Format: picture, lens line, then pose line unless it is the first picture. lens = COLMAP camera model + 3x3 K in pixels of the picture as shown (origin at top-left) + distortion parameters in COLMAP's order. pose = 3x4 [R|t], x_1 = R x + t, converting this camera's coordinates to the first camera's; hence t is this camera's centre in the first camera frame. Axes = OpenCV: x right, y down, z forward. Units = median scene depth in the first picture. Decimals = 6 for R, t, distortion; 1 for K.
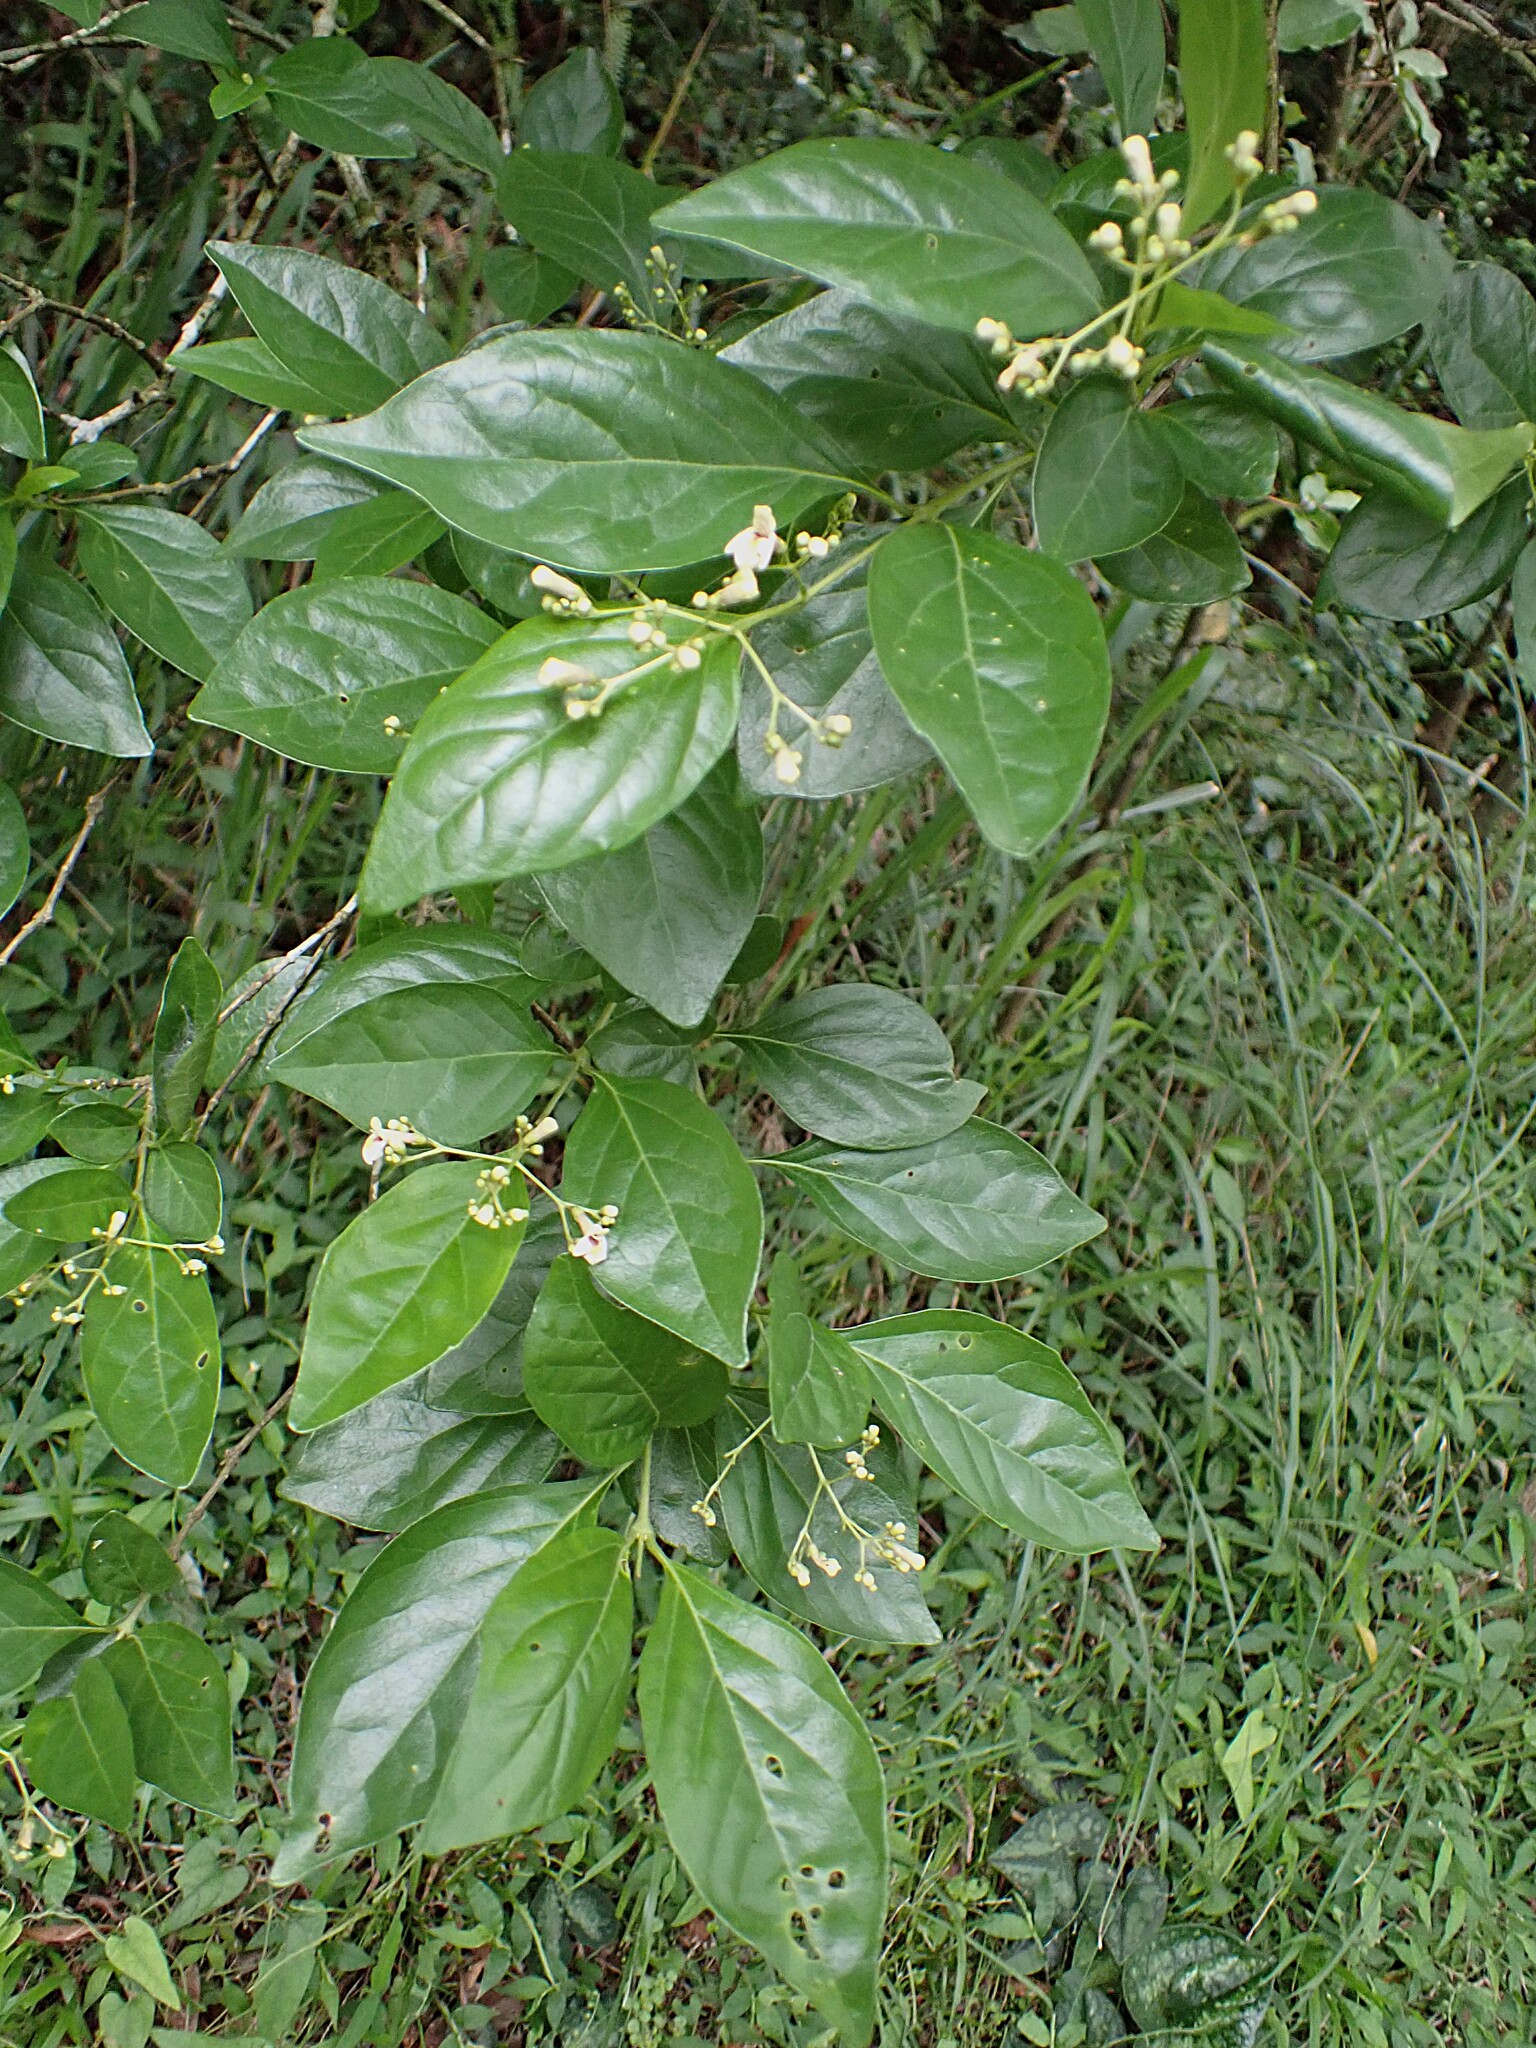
lens RADIAL K [[2032.0, 0, 762.6], [0, 2032.0, 1022.8], [0, 0, 1]] dist [-0.019552, 0.000000]
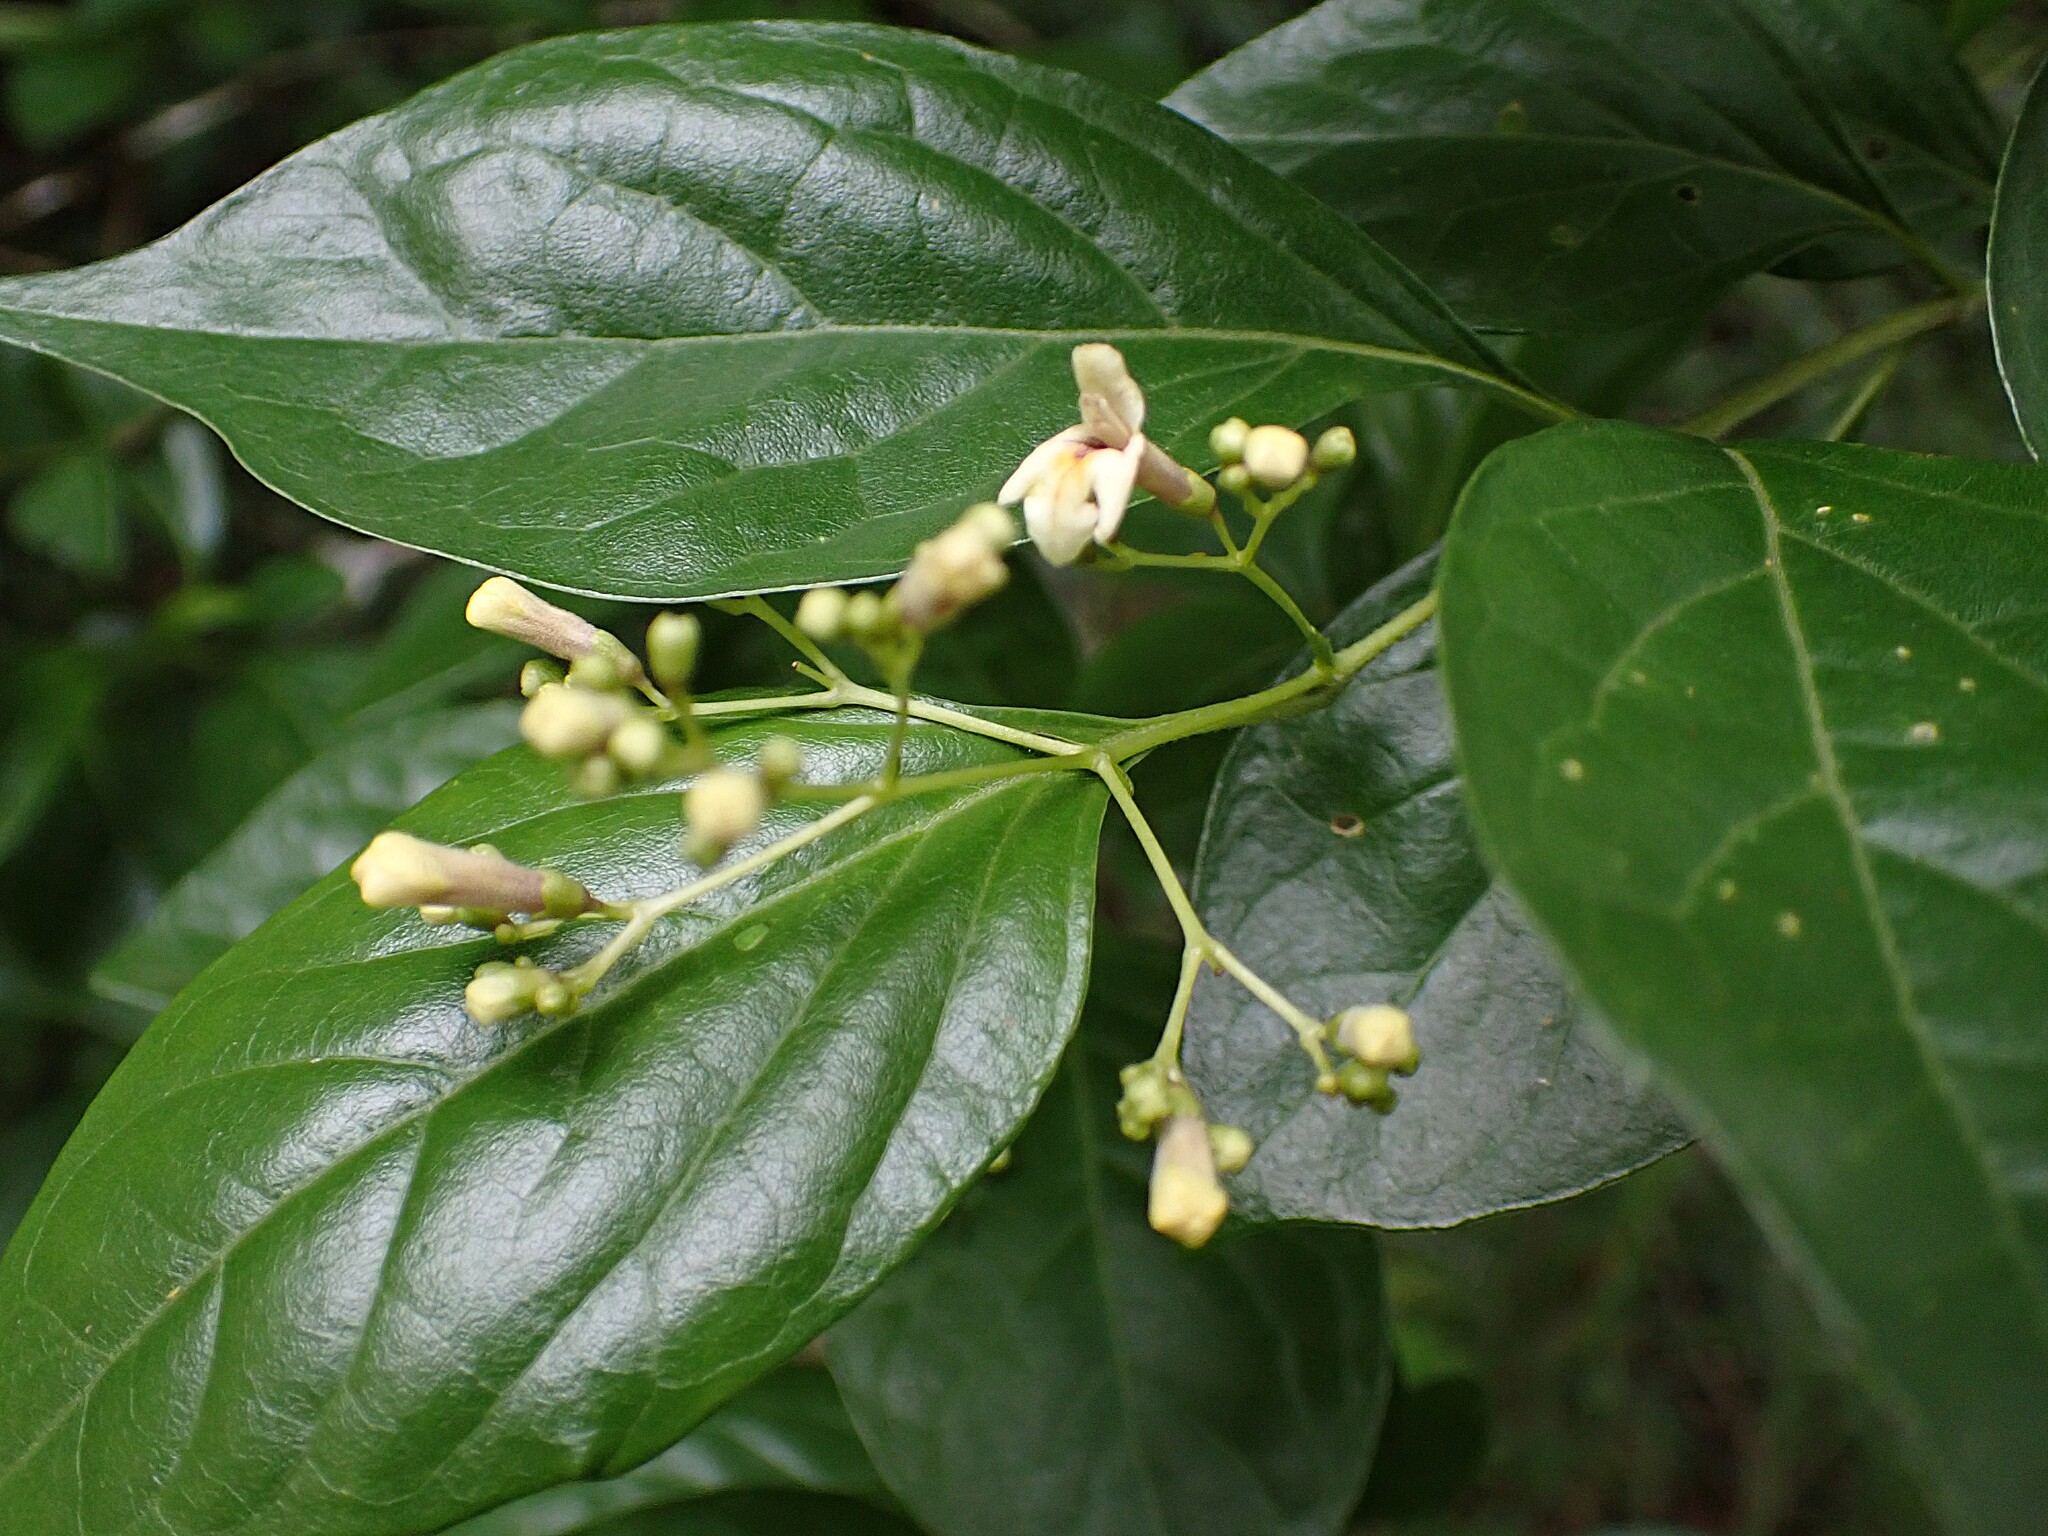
lens RADIAL K [[2032.0, 0, 1021.4], [0, 2032.0, 766.6], [0, 0, 1]] dist [-0.019552, 0.000000]
pose [[0.964418, -0.042973, -0.260865, 0.065634], [-0.023673, 0.968701, -0.247098, -0.108704], [0.263319, 0.244481, 0.933216, 0.691119]]
